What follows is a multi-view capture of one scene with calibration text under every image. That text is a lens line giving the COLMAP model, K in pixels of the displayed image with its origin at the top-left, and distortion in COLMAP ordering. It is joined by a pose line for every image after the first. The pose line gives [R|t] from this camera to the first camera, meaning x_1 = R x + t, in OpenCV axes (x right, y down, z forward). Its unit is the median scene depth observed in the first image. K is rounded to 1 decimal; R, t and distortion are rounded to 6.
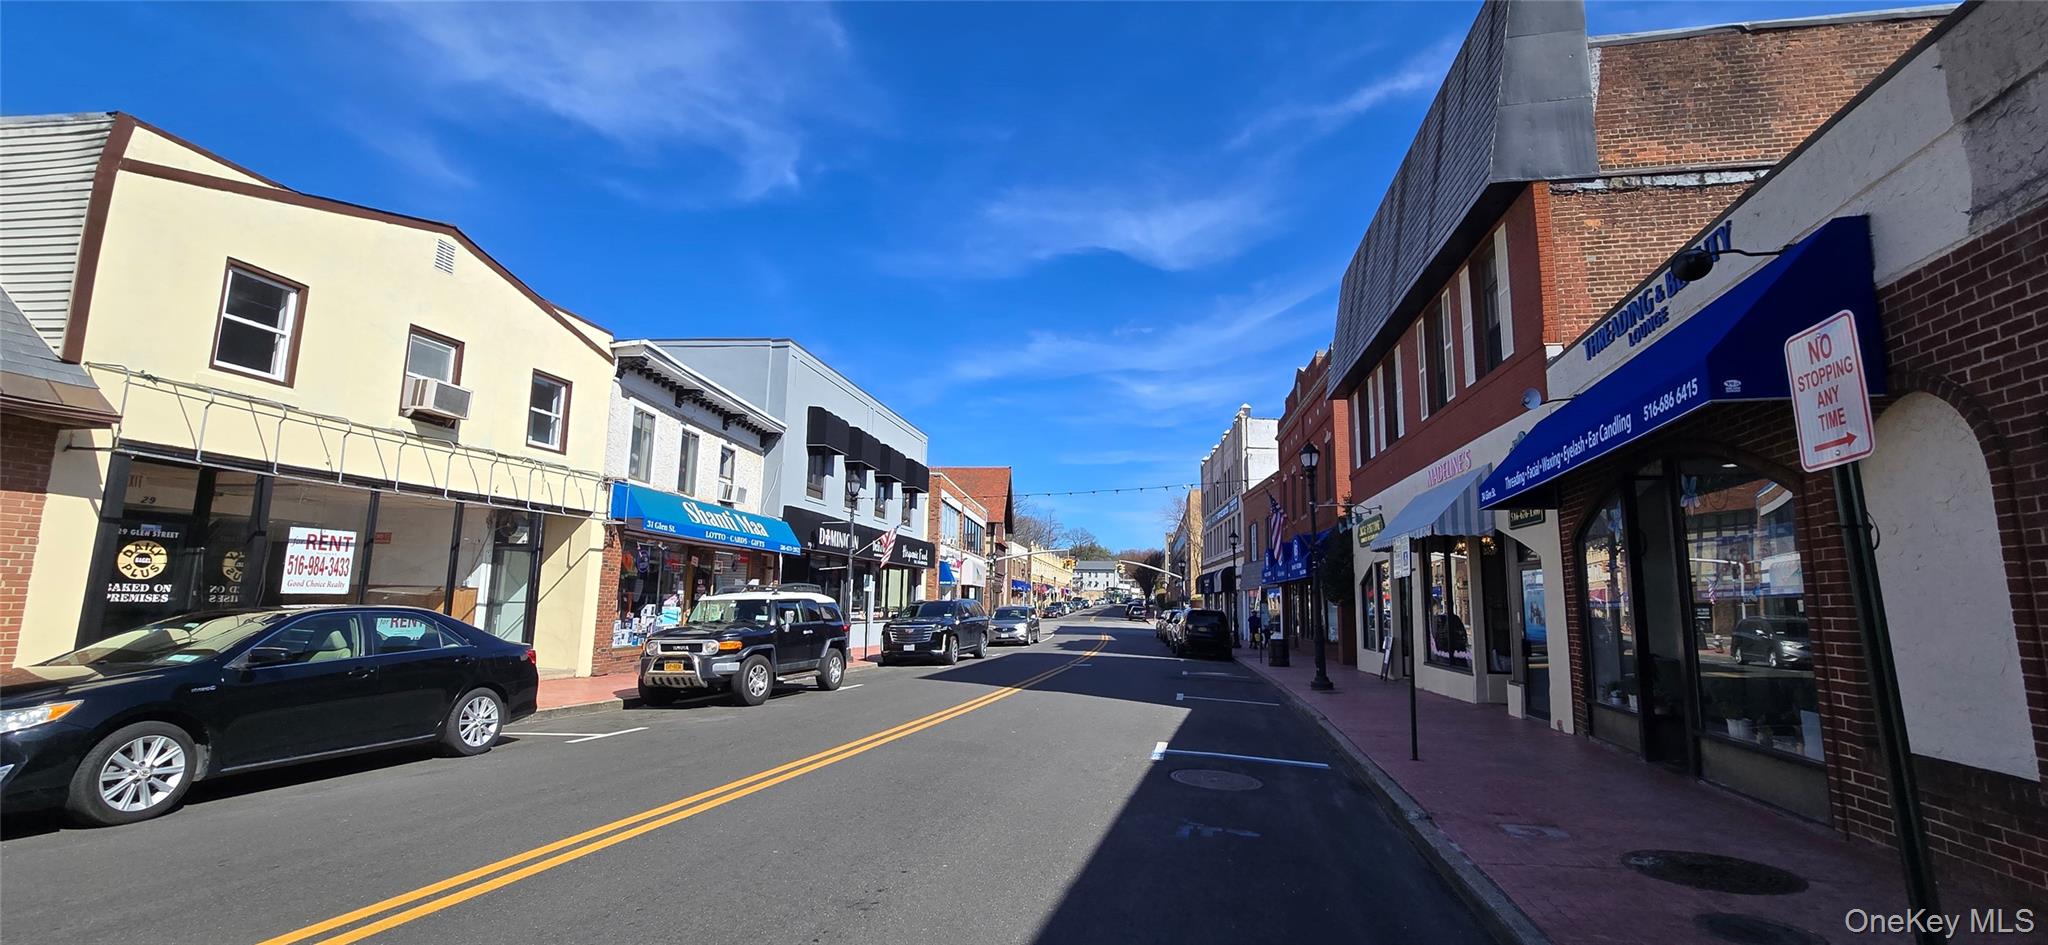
lens RADIAL K [[832.7, 0, 1035.2], [0, 832.7, 482.6], [0, 0, 1]] dist [0.000398, 0.000021]
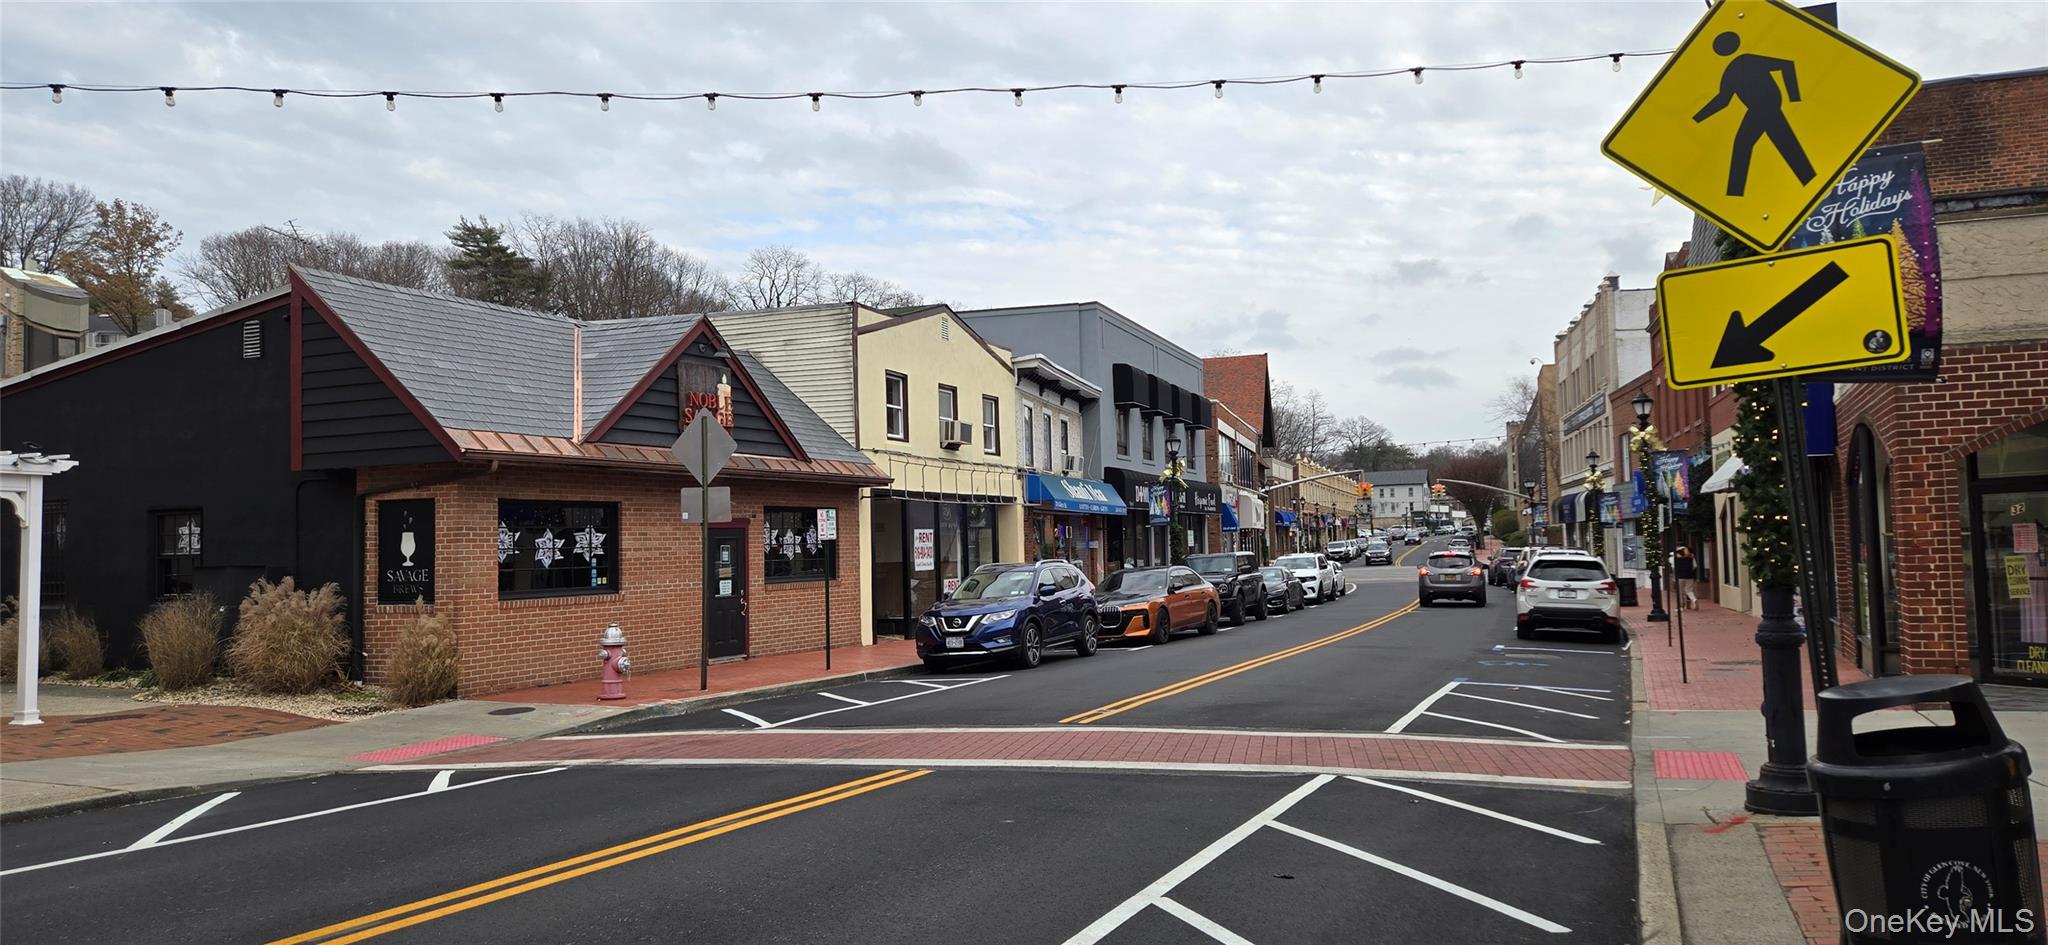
lens RADIAL K [[1394.7, 0, 1024.0], [0, 1394.7, 472.5], [0, 0, 1]] dist [0.180890, -0.181949]
pose [[0.983065, -0.055509, -0.174645, -0.157153], [0.071331, 0.993768, 0.085655, -0.192739], [0.168802, -0.096662, 0.980899, -1.125936]]
